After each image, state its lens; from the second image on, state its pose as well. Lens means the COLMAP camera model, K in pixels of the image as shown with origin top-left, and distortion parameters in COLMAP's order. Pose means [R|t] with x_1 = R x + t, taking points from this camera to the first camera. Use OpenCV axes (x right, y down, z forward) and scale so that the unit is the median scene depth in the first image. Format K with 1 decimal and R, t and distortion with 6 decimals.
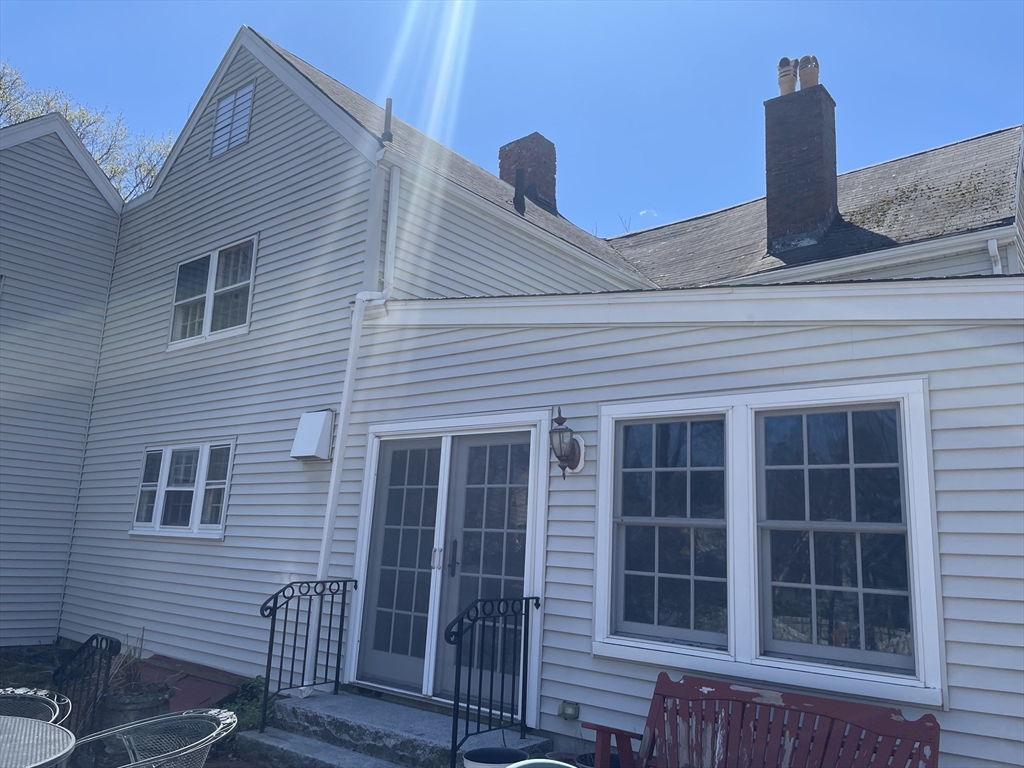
lens RADIAL K [[773.6, 0, 512.0], [0, 773.6, 384.0], [0, 0, 1]] dist [0.064875, -0.003814]
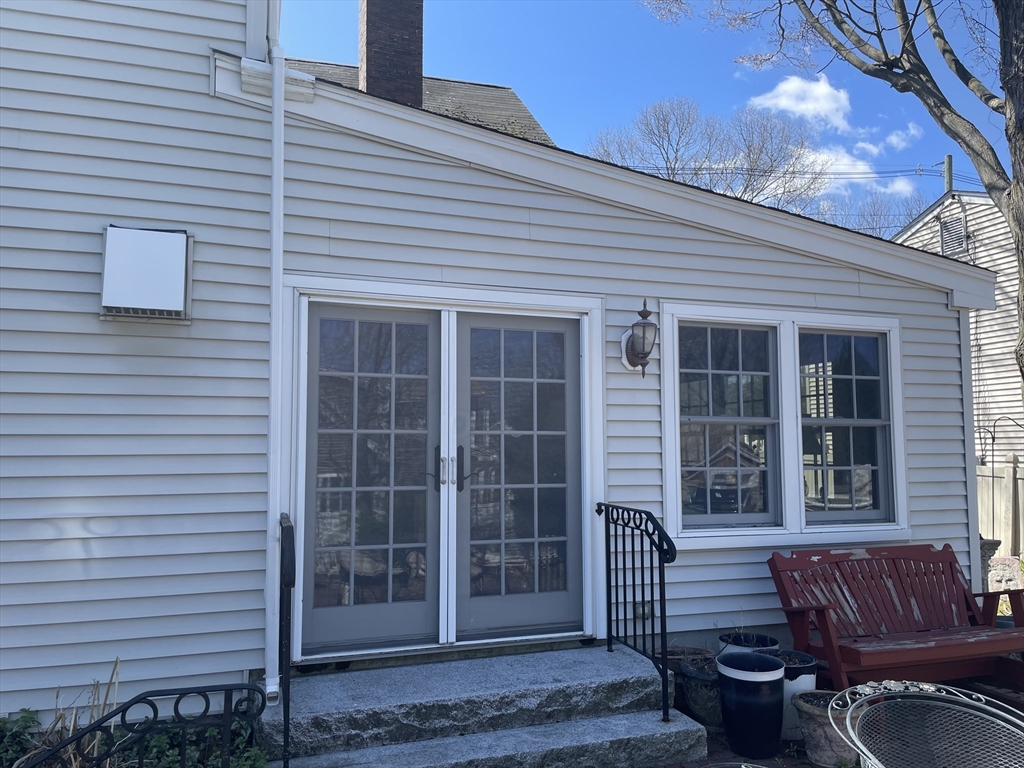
lens RADIAL K [[773.6, 0, 512.0], [0, 773.6, 384.0], [0, 0, 1]] dist [0.064875, -0.003814]
pose [[0.522666, 0.021106, 0.852276, -0.801114], [-0.148762, 0.986614, 0.066797, 0.091046], [-0.839458, -0.161699, 0.518809, 0.637320]]
